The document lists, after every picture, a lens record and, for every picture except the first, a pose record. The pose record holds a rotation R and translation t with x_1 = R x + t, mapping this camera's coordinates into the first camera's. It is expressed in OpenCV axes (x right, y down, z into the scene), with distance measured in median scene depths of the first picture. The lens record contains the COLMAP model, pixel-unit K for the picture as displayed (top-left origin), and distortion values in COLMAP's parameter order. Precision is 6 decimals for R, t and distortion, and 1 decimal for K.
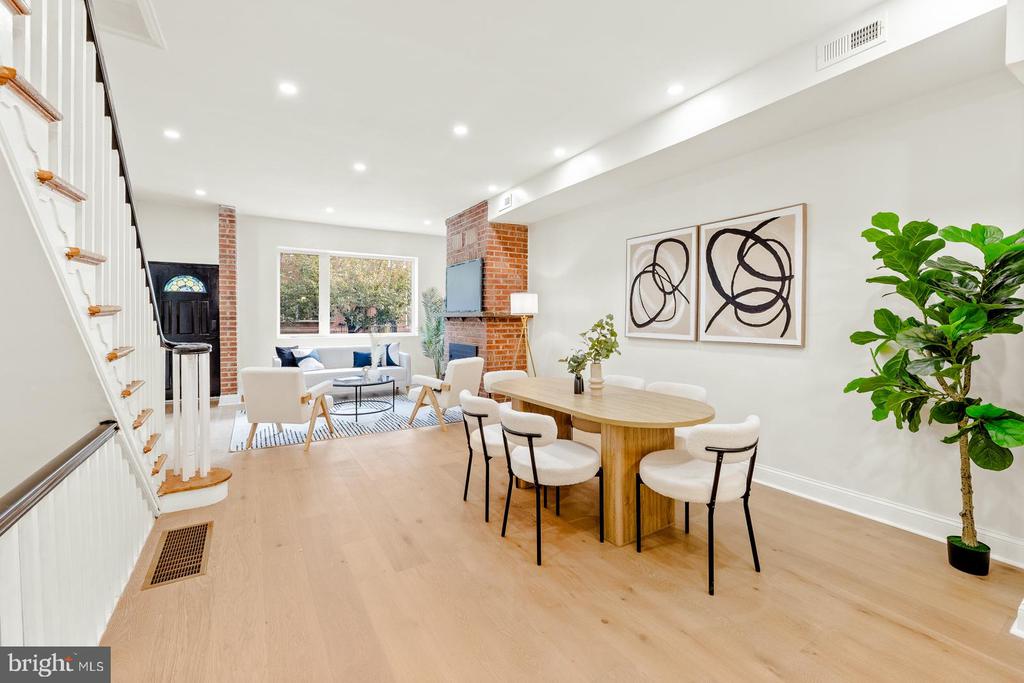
lens RADIAL K [[423.1, 0, 513.1], [0, 423.1, 320.9], [0, 0, 1]] dist [0.001229, 0.000043]
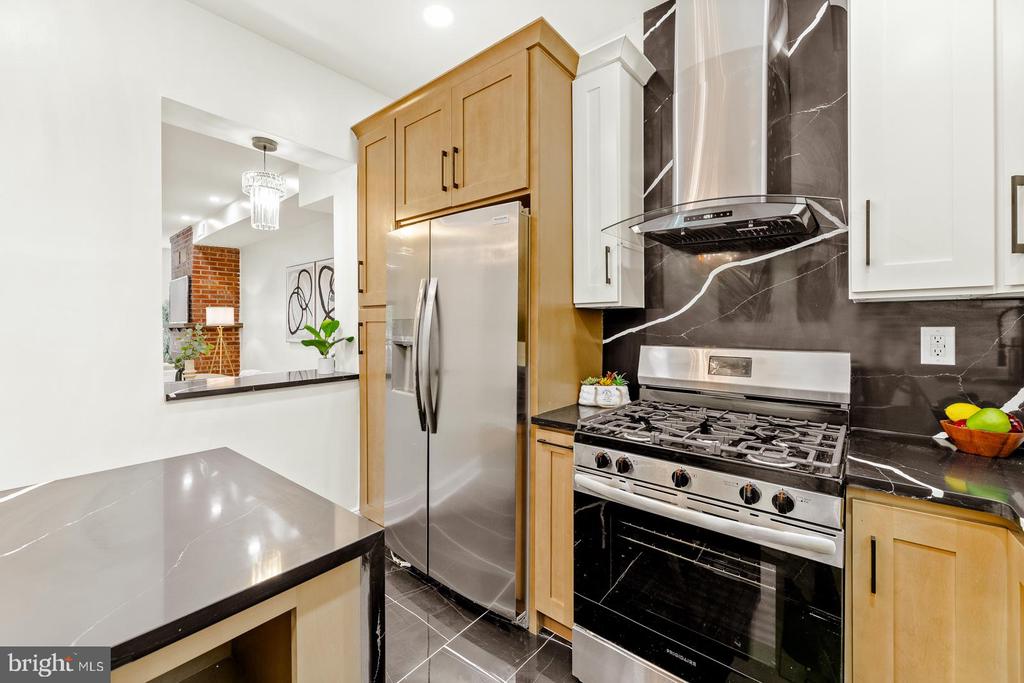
lens RADIAL K [[426.9, 0, 506.1], [0, 426.9, 326.8], [0, 0, 1]] dist [0.000244, 0.000017]
pose [[0.952916, -0.008478, 0.303117, 0.397758], [0.010720, 0.999926, -0.005733, 0.004595], [-0.303046, 0.008712, 0.952936, -0.359600]]
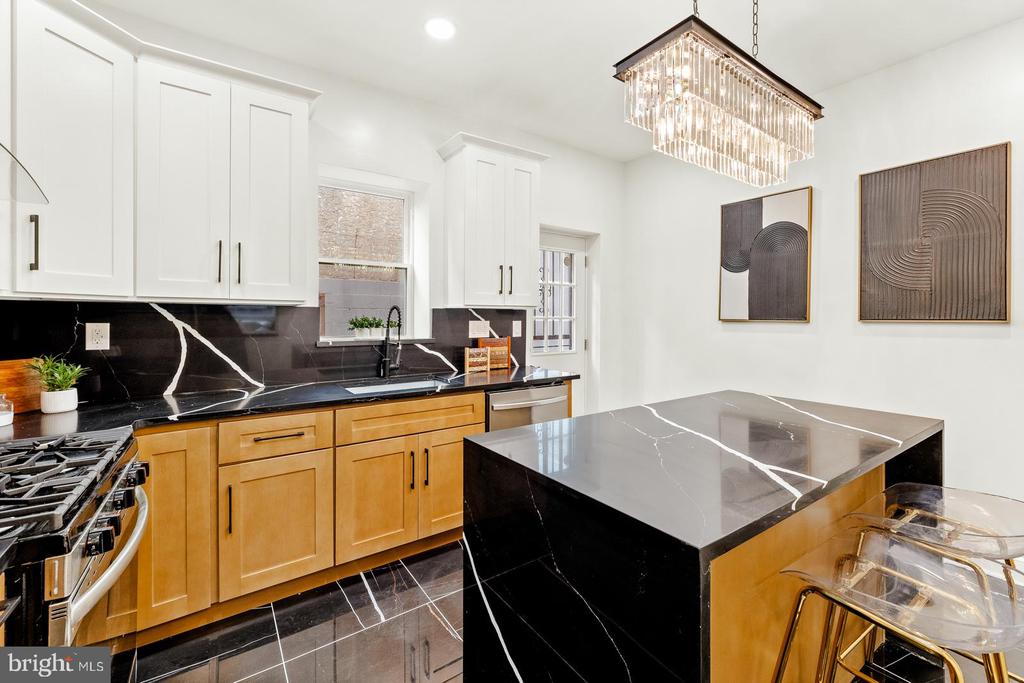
lens RADIAL K [[423.1, 0, 513.1], [0, 423.1, 320.9], [0, 0, 1]] dist [0.001229, 0.000043]
pose [[-0.999355, -0.007349, -0.035155, 0.383231], [-0.007986, 0.999806, 0.018018, -0.002000], [0.035015, 0.018287, -0.999219, 0.028100]]
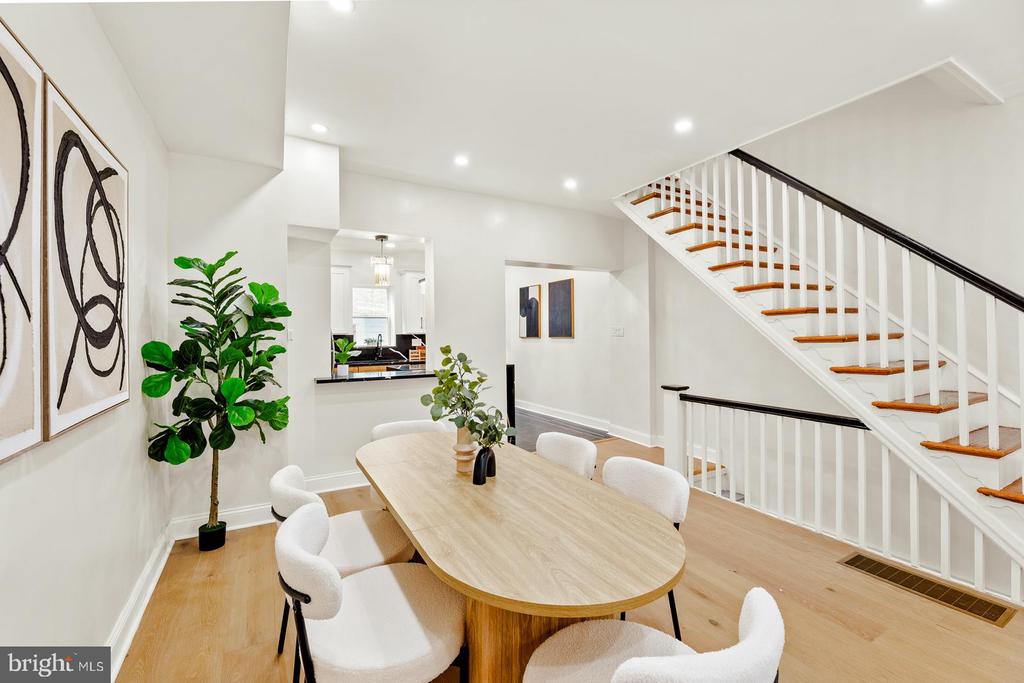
lens RADIAL K [[430.0, 0, 499.7], [0, 430.0, 329.6], [0, 0, 1]] dist [-0.000032, -0.000141]
pose [[-0.998101, 0.004671, 0.061429, 0.051550], [0.004730, 0.999988, 0.000814, -0.021839], [-0.061424, 0.001103, -0.998111, 0.845785]]
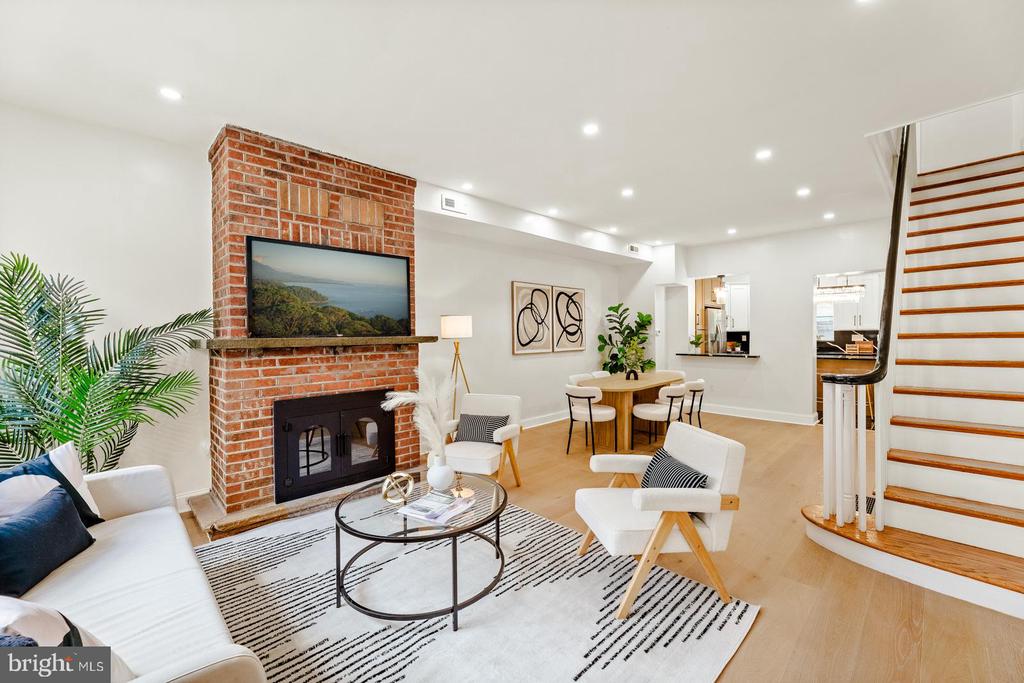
lens RADIAL K [[407.3, 0, 514.7], [0, 407.3, 336.4], [0, 0, 1]] dist [-0.000207, -0.000029]
pose [[-0.211666, -0.006969, 0.977317, -0.766256], [0.018646, 0.999764, 0.011167, -0.025160], [-0.977164, 0.020587, -0.211486, 0.984198]]
